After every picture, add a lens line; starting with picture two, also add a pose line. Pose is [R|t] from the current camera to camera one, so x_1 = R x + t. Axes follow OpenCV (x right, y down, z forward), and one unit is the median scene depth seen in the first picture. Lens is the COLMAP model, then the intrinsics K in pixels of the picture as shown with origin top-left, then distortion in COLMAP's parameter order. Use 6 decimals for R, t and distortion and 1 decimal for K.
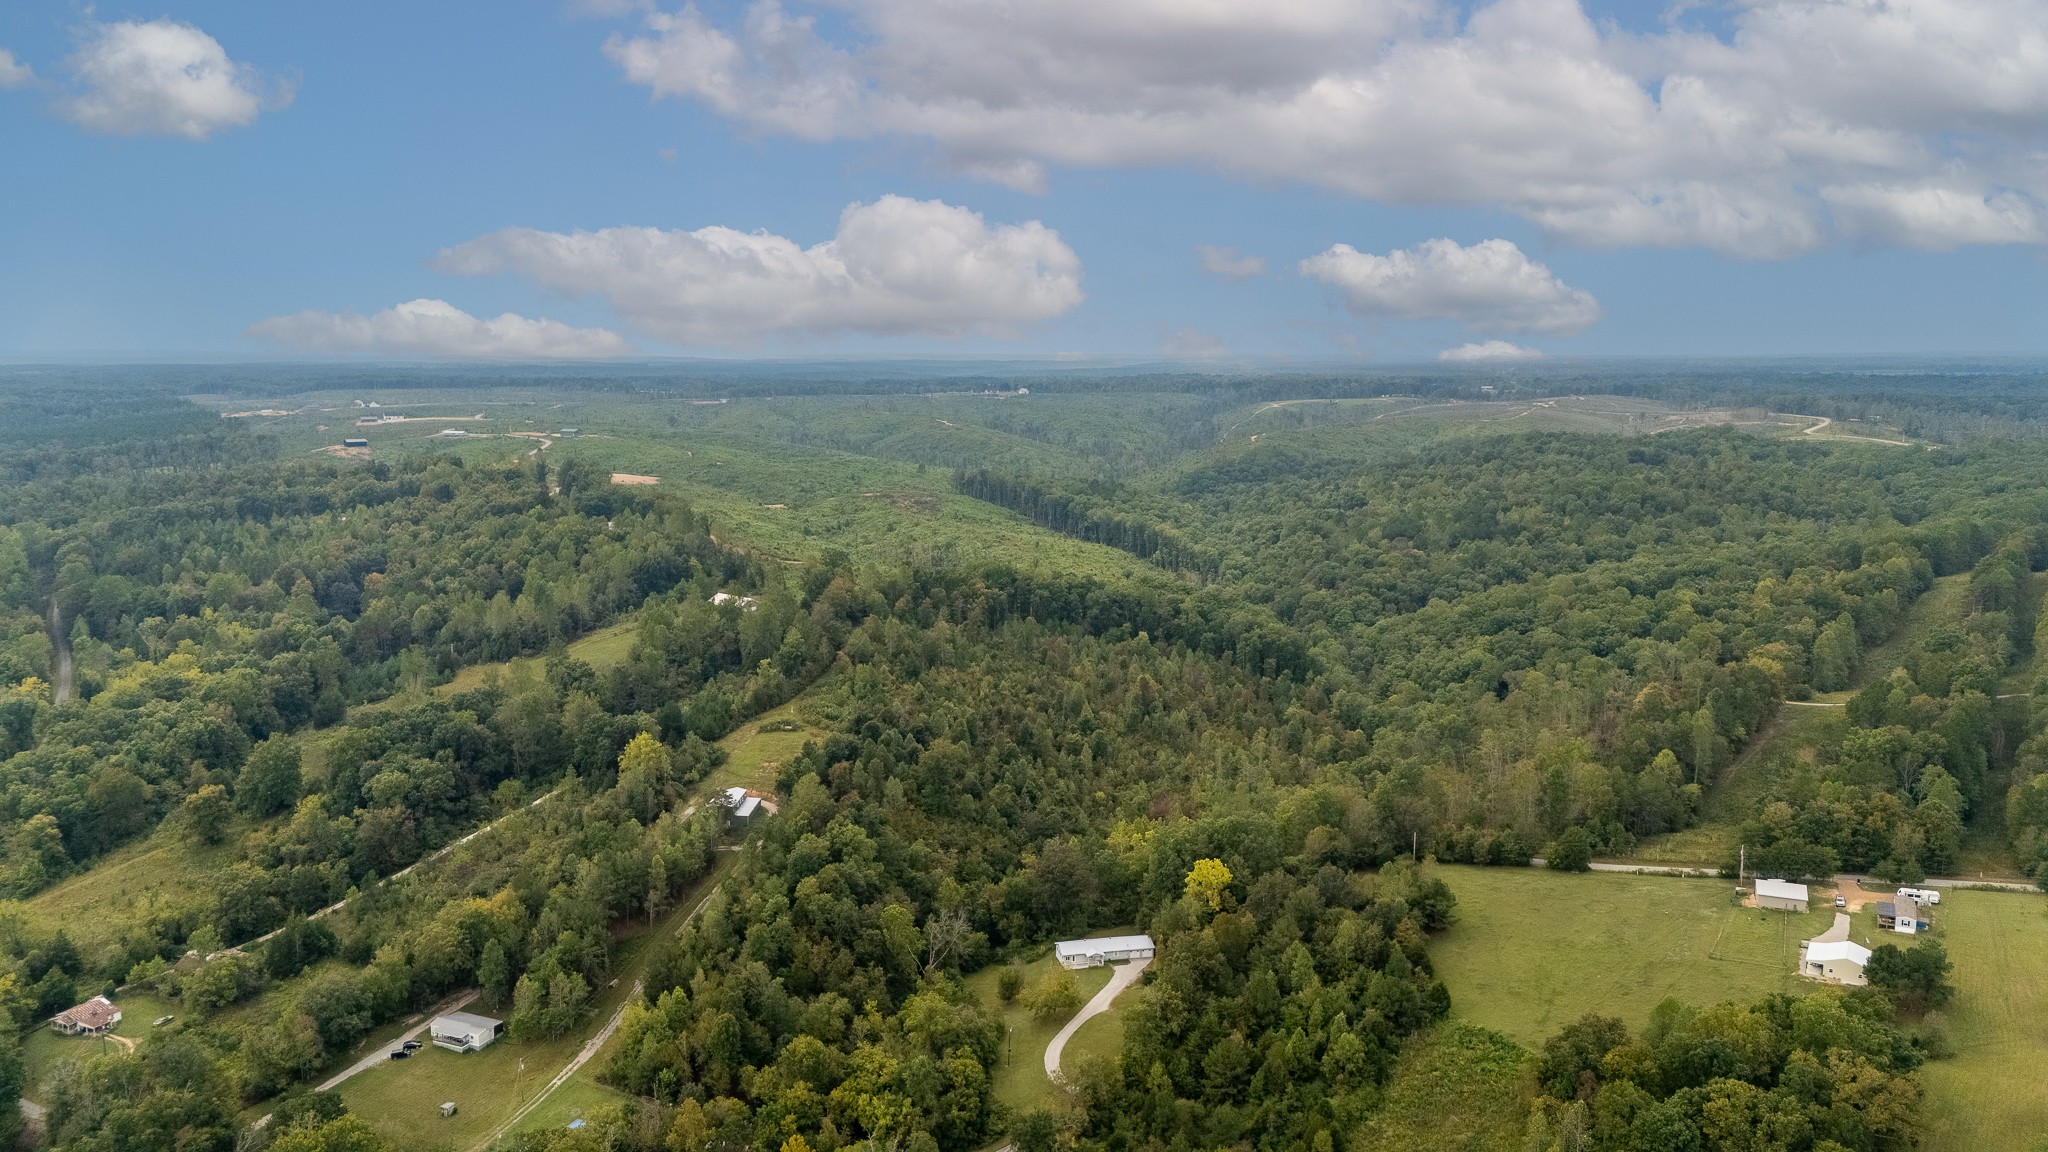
lens RADIAL K [[1462.5, 0, 1008.3], [0, 1462.5, 575.6], [0, 0, 1]] dist [0.058345, -0.000669]
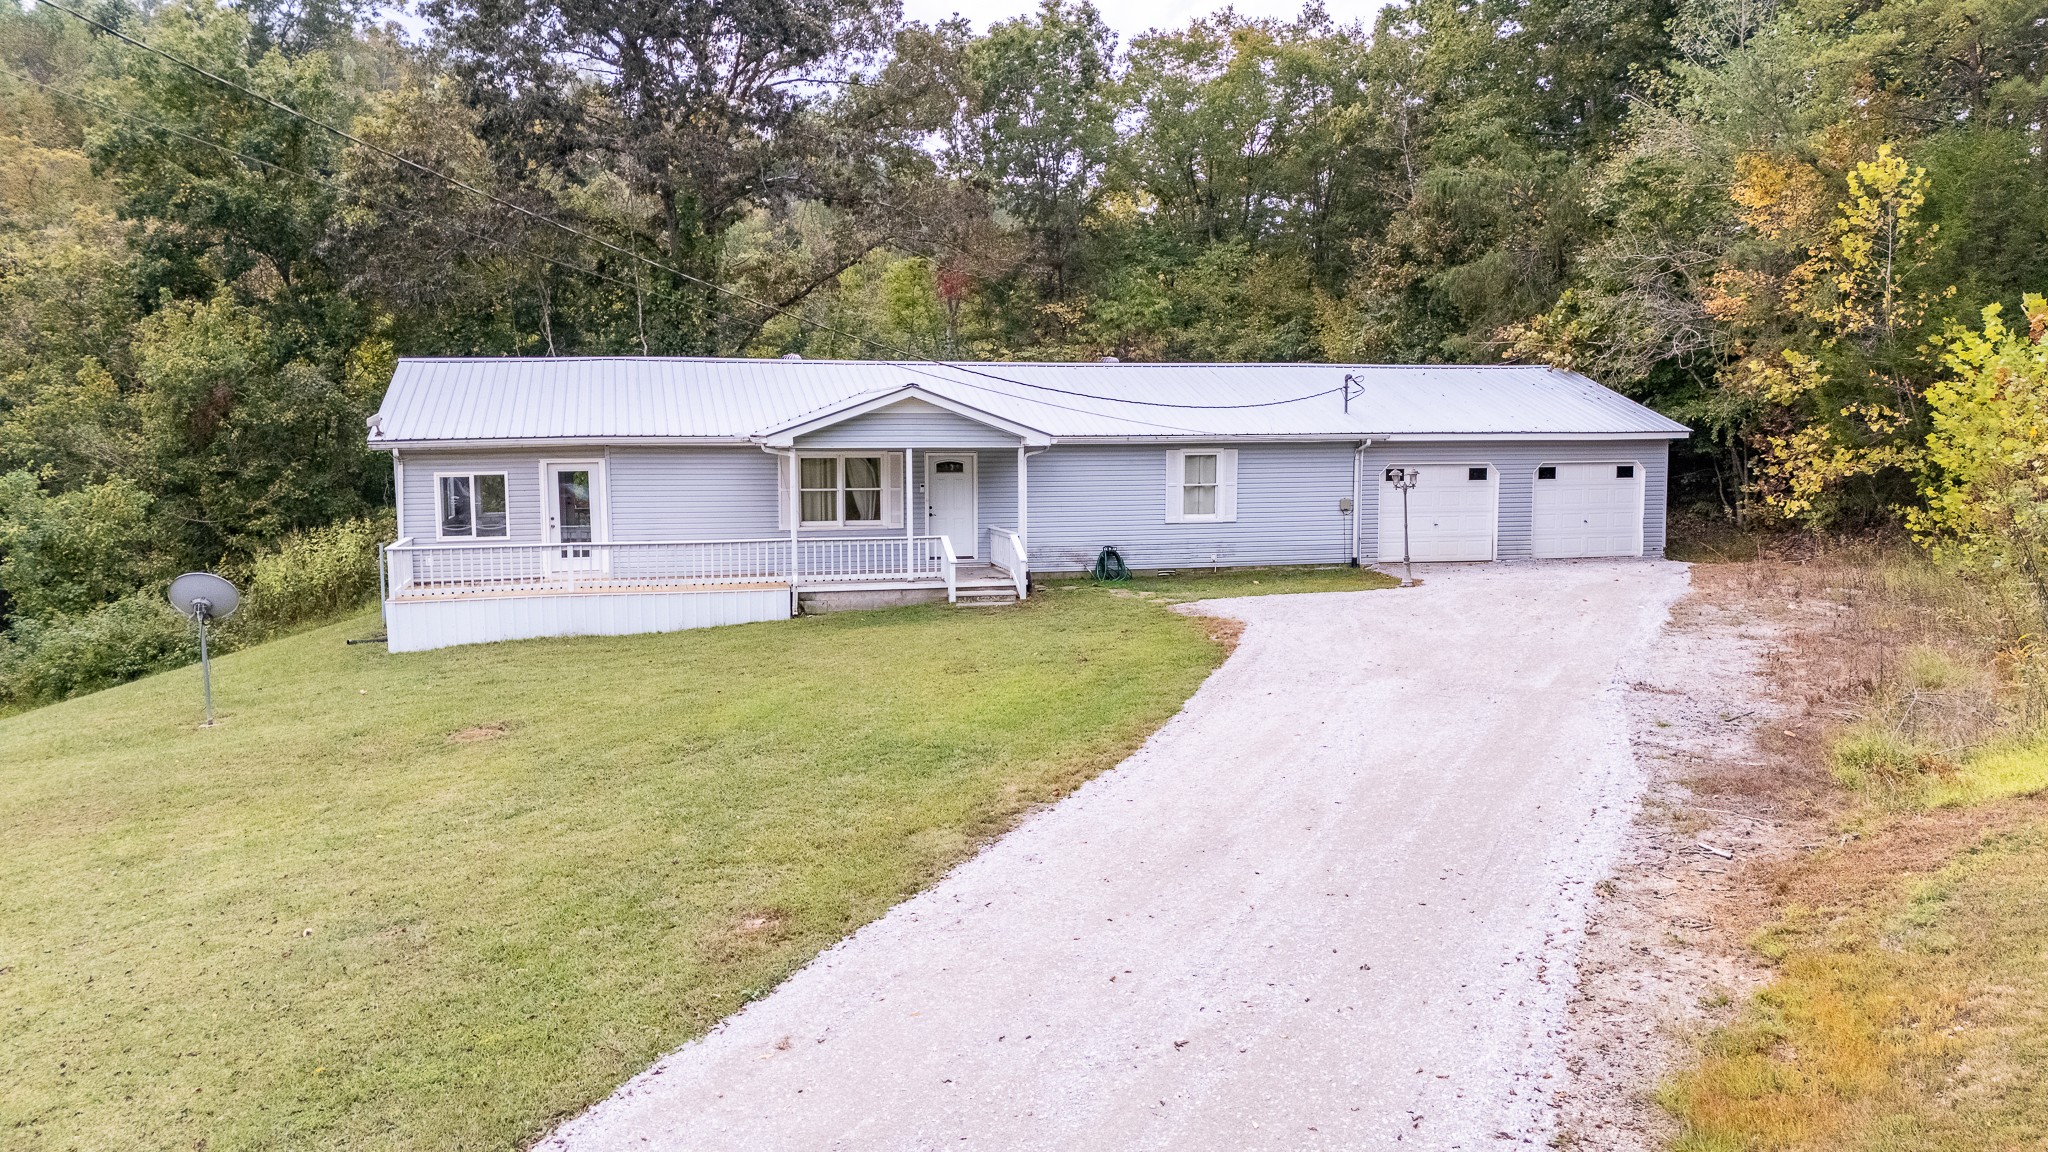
lens RADIAL K [[1462.5, 0, 1008.3], [0, 1462.5, 575.6], [0, 0, 1]] dist [0.058345, -0.000669]
pose [[0.998800, -0.007381, 0.048408, 0.059716], [0.009921, 0.998574, -0.052449, 0.264858], [-0.047952, 0.052866, 0.997450, 0.923938]]
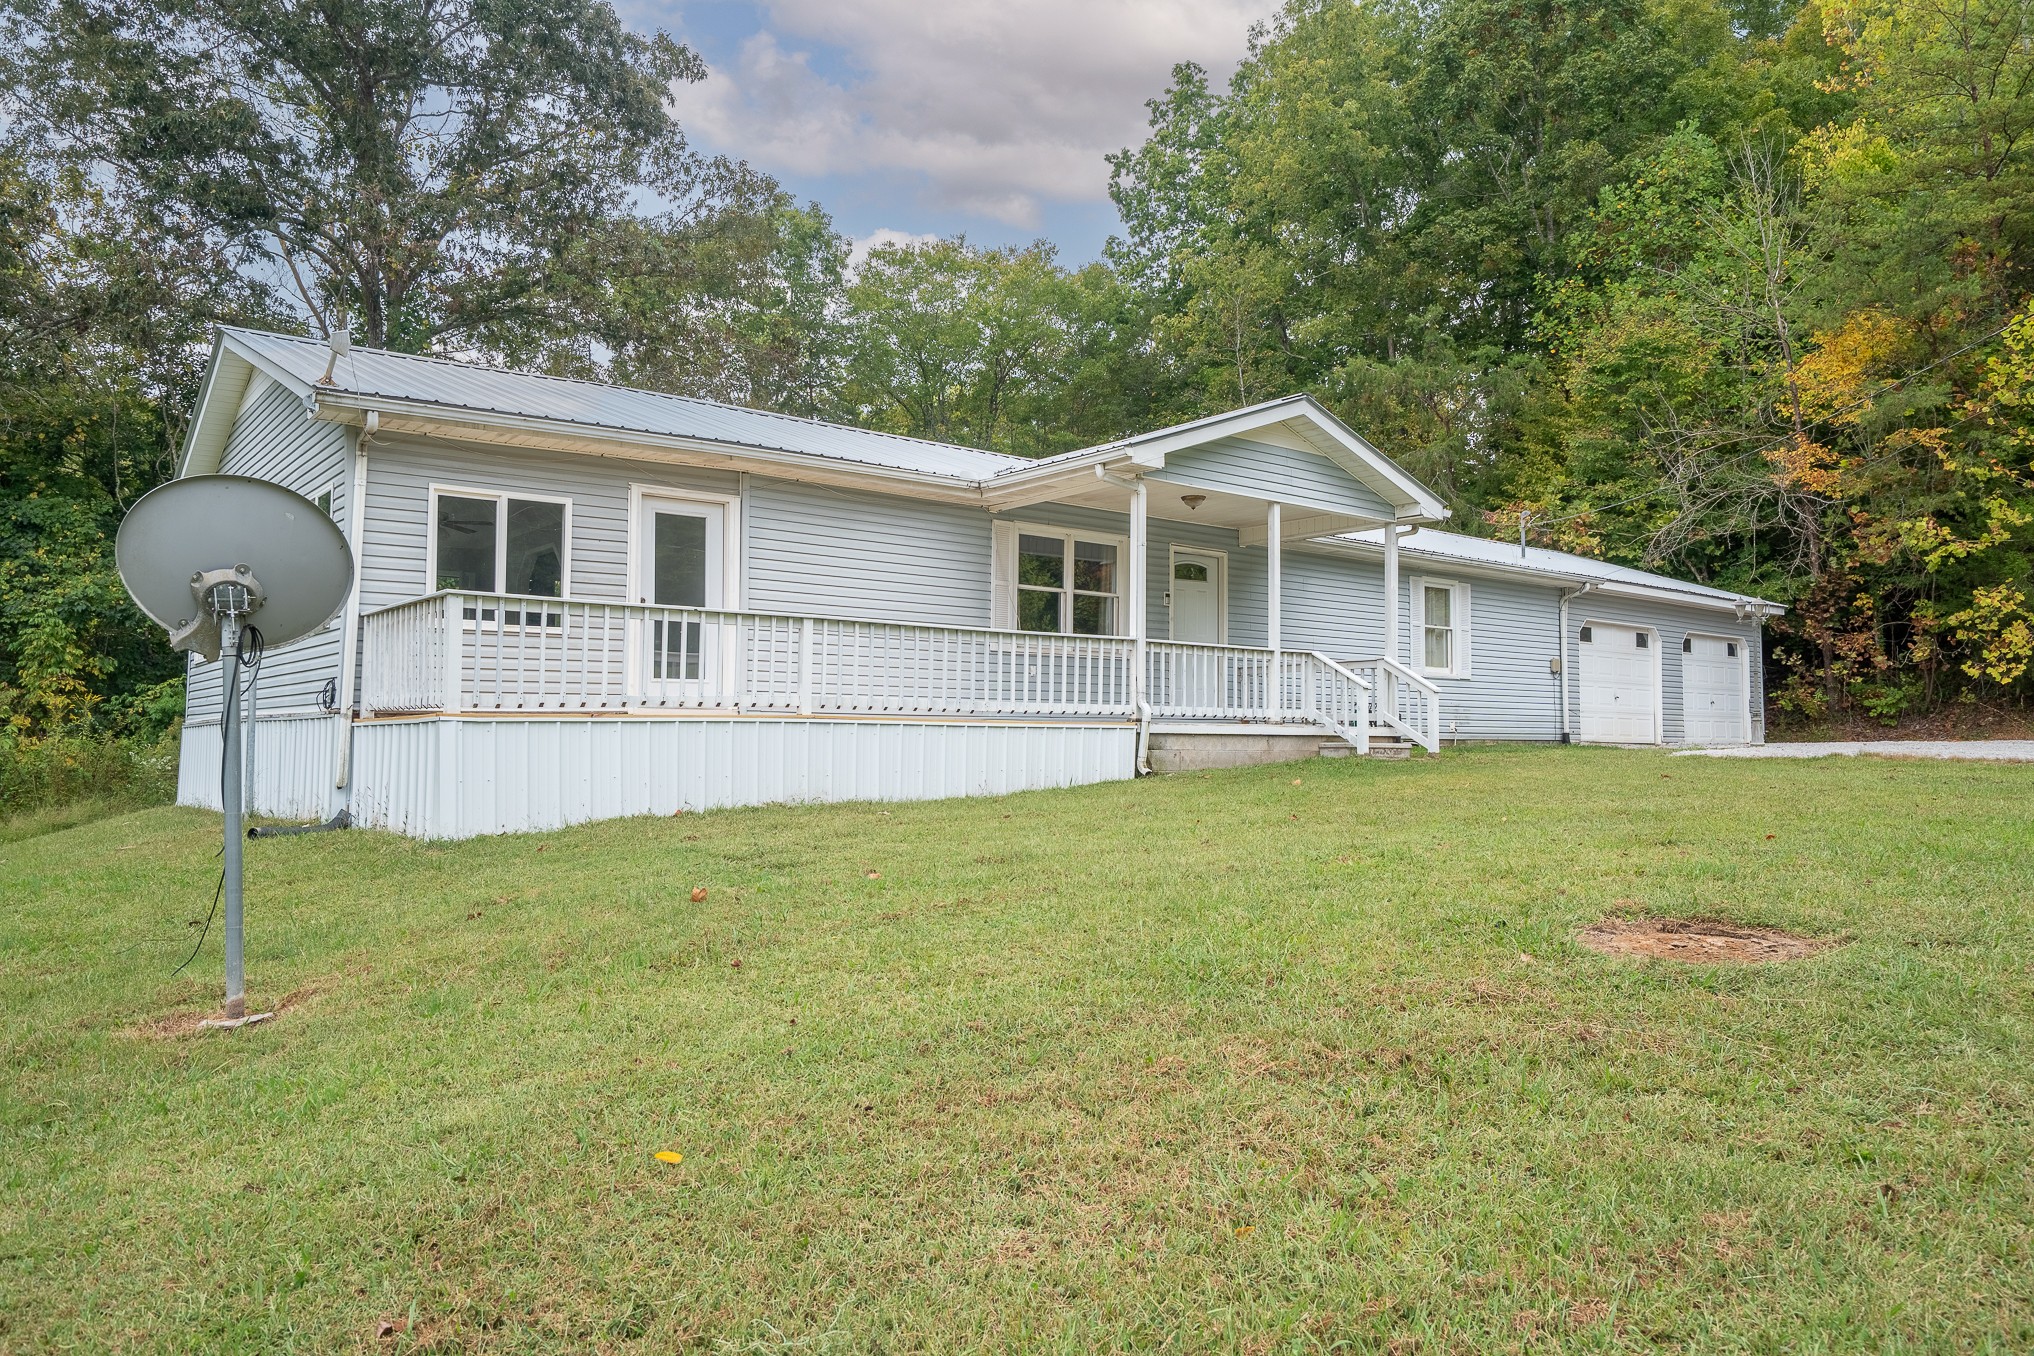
lens RADIAL K [[1362.2, 0, 1017.0], [0, 1362.2, 678.0], [0, 0, 1]] dist [-0.010783, 0.038302]
pose [[0.893240, 0.027450, 0.448742, 0.036607], [0.062748, 0.980753, -0.184895, 0.266748], [-0.445180, 0.193313, 0.874325, 0.958791]]
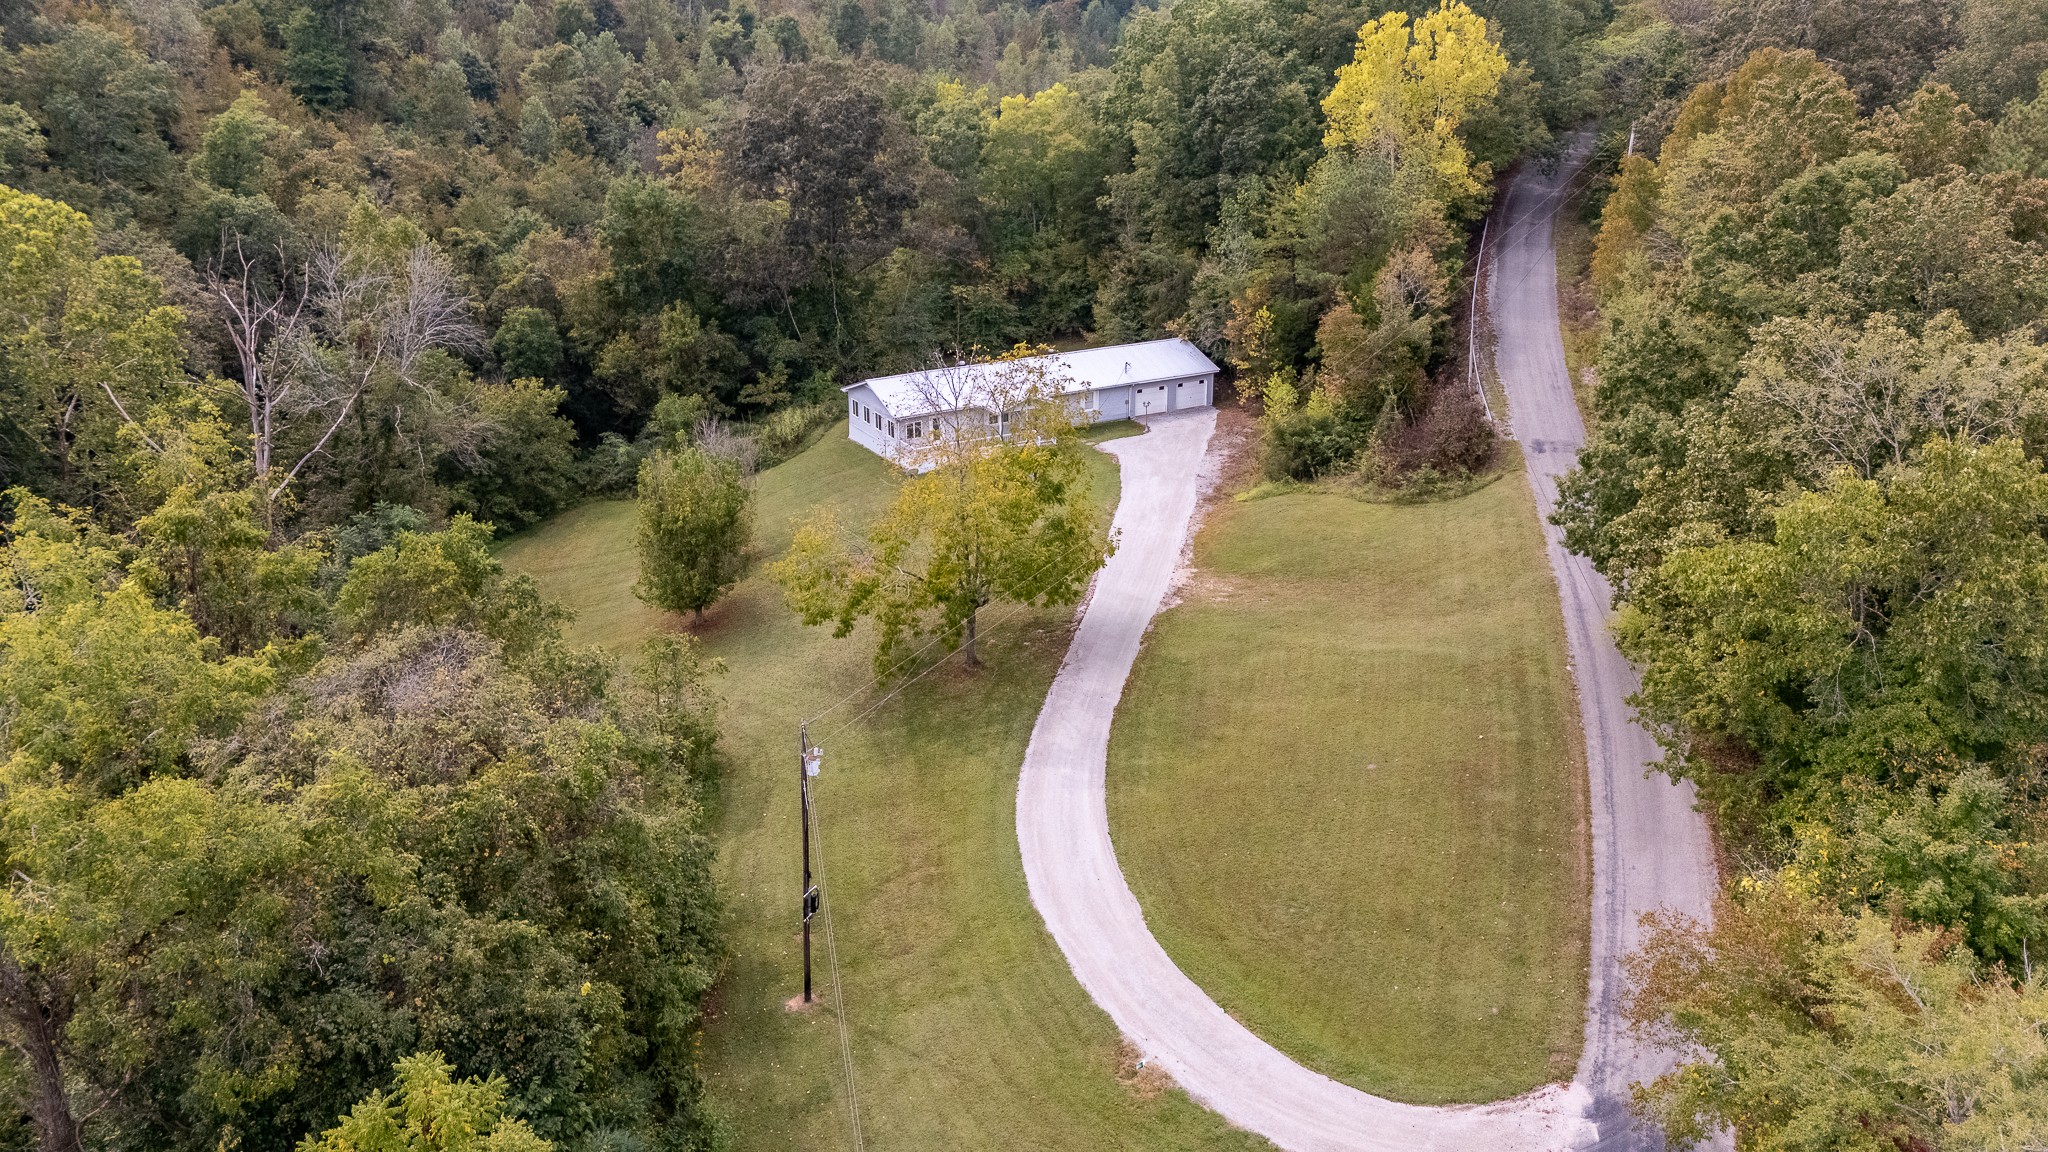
lens RADIAL K [[1462.5, 0, 1008.3], [0, 1462.5, 575.6], [0, 0, 1]] dist [0.058345, -0.000669]
pose [[0.955441, -0.110989, 0.273521, -0.013739], [0.046578, 0.971697, 0.231591, 0.226540], [-0.291484, -0.208532, 0.933569, 0.755437]]
